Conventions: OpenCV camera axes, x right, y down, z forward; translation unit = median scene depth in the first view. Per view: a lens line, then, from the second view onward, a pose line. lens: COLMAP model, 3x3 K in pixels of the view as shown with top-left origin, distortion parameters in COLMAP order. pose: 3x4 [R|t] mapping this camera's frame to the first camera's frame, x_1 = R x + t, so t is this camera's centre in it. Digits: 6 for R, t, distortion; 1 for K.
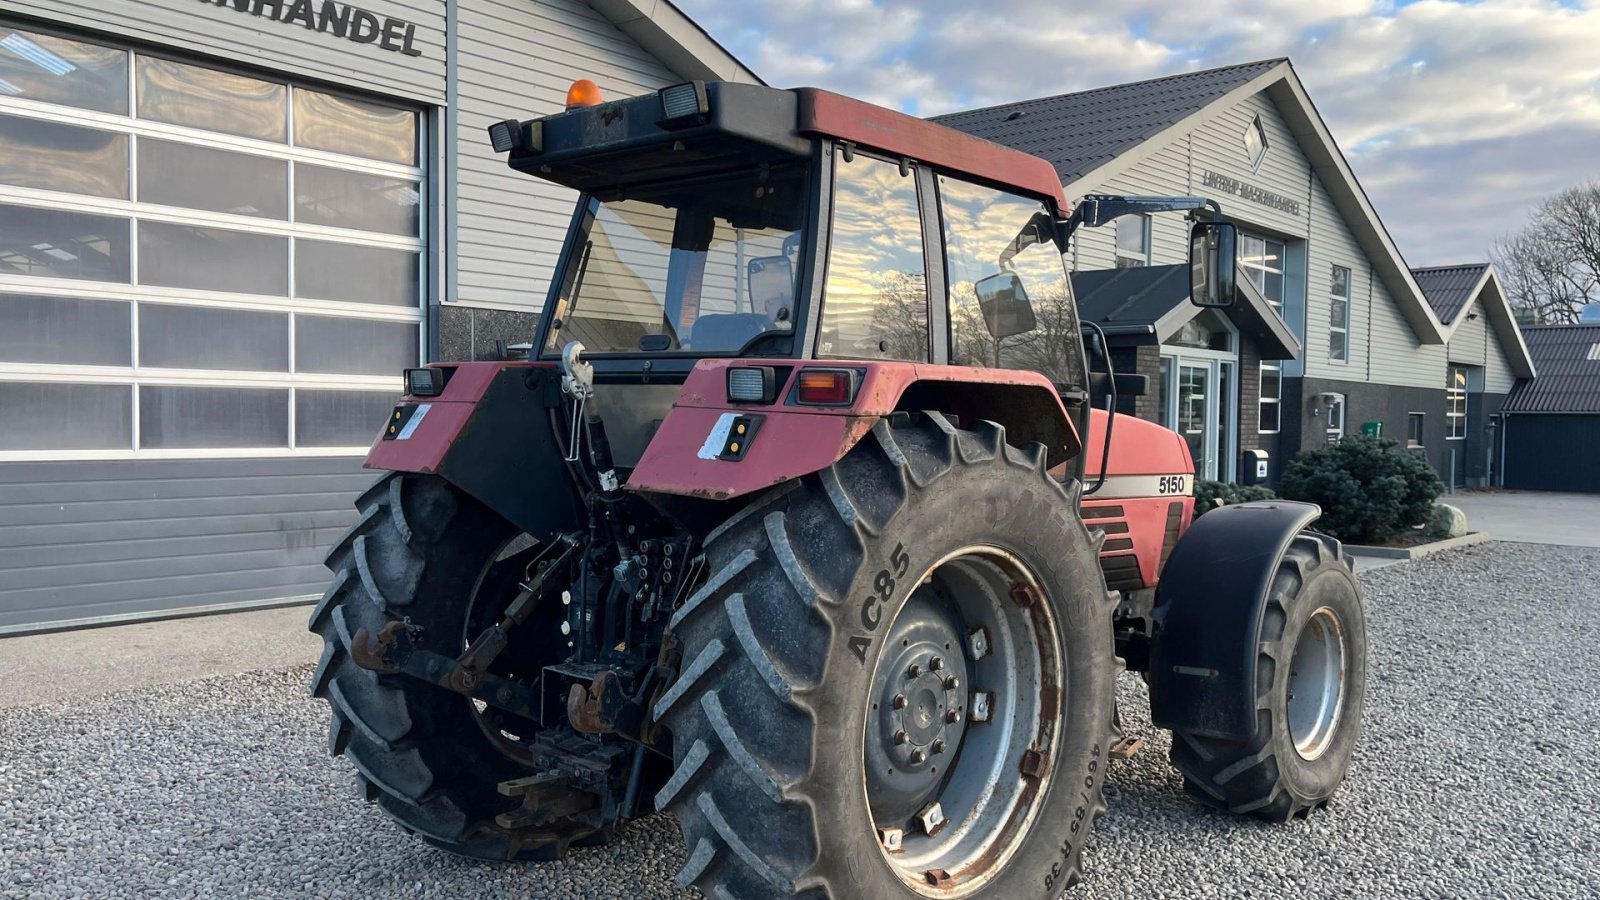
lens RADIAL K [[1318.6, 0, 791.8], [0, 1318.6, 456.4], [0, 0, 1]] dist [0.042668, -0.009644]
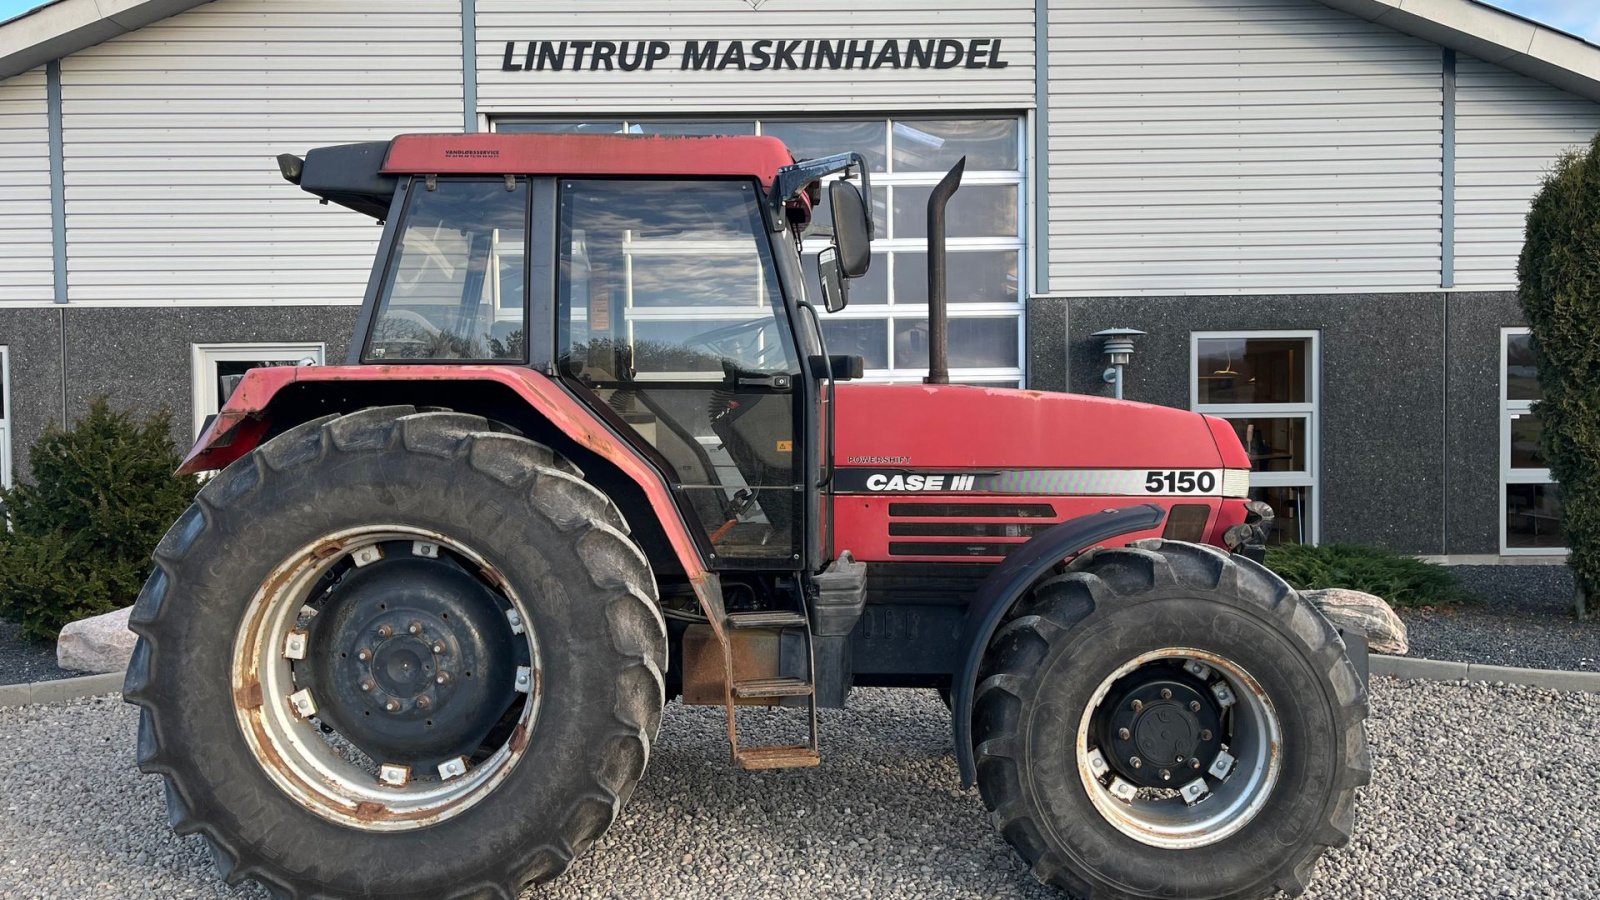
lens RADIAL K [[1321.1, 0, 805.5], [0, 1321.1, 445.2], [0, 0, 1]] dist [0.056033, -0.049924]
pose [[0.666382, 0.005135, -0.745593, 0.747693], [-0.002597, 0.999986, 0.004566, -0.003812], [0.745606, -0.001106, 0.666386, 0.310256]]
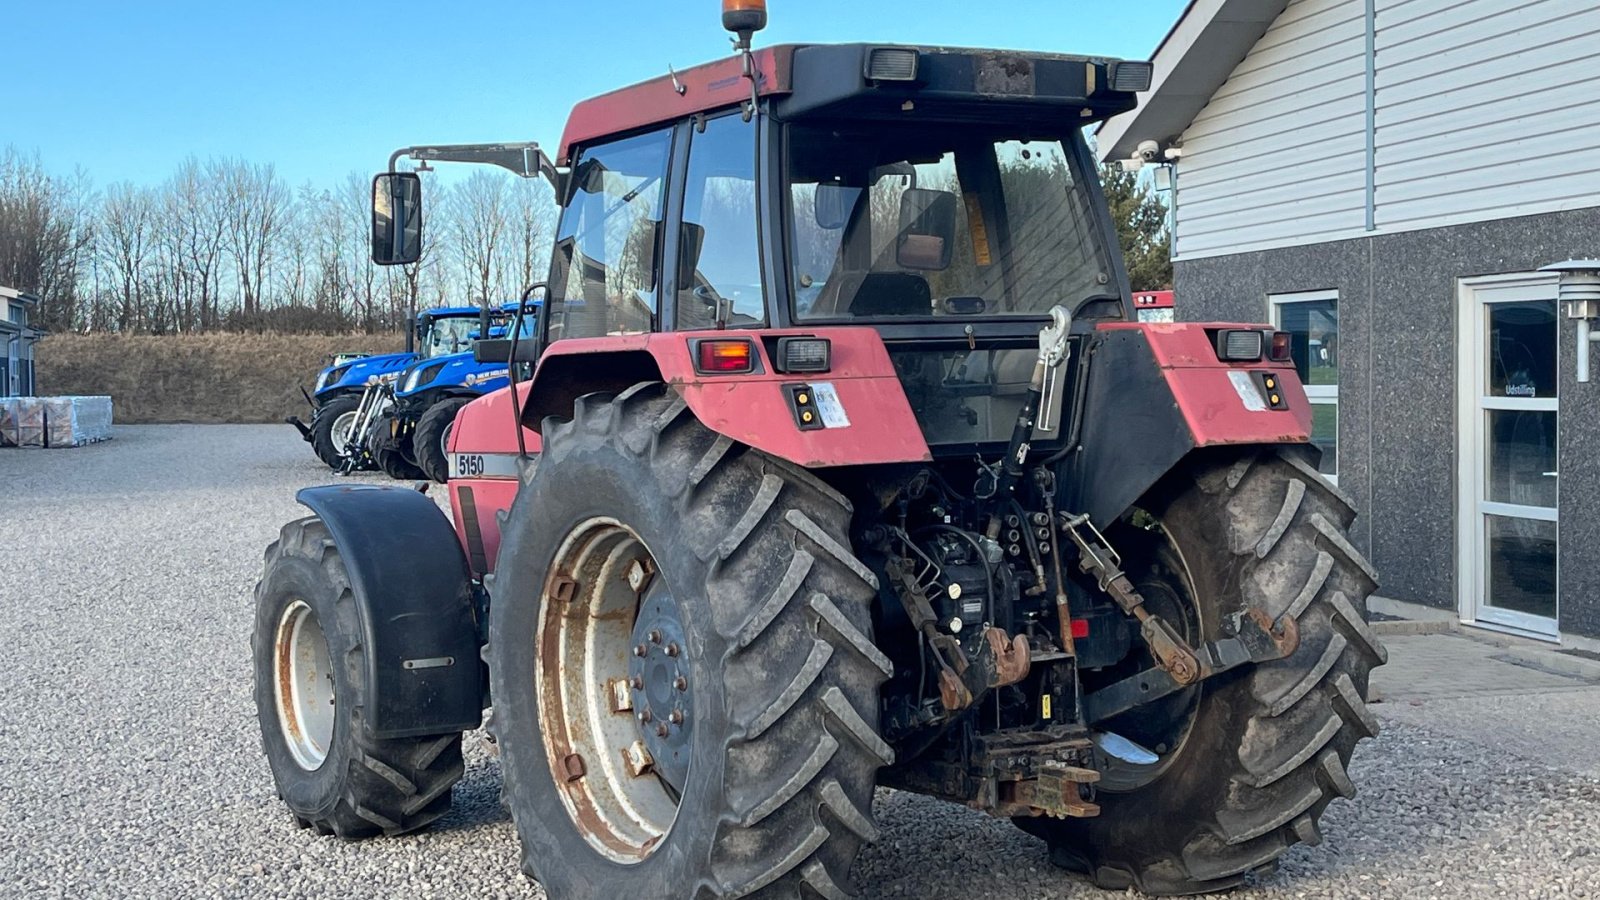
lens RADIAL K [[2354.2, 0, 800.0], [0, 2354.2, 450.0], [0, 0, 1]] dist [0.114951, -0.131428]
pose [[-0.593672, 0.020045, -0.804457, 1.010881], [-0.020399, 0.998994, 0.039946, -0.050909], [0.804449, 0.040125, -0.592666, 1.828417]]
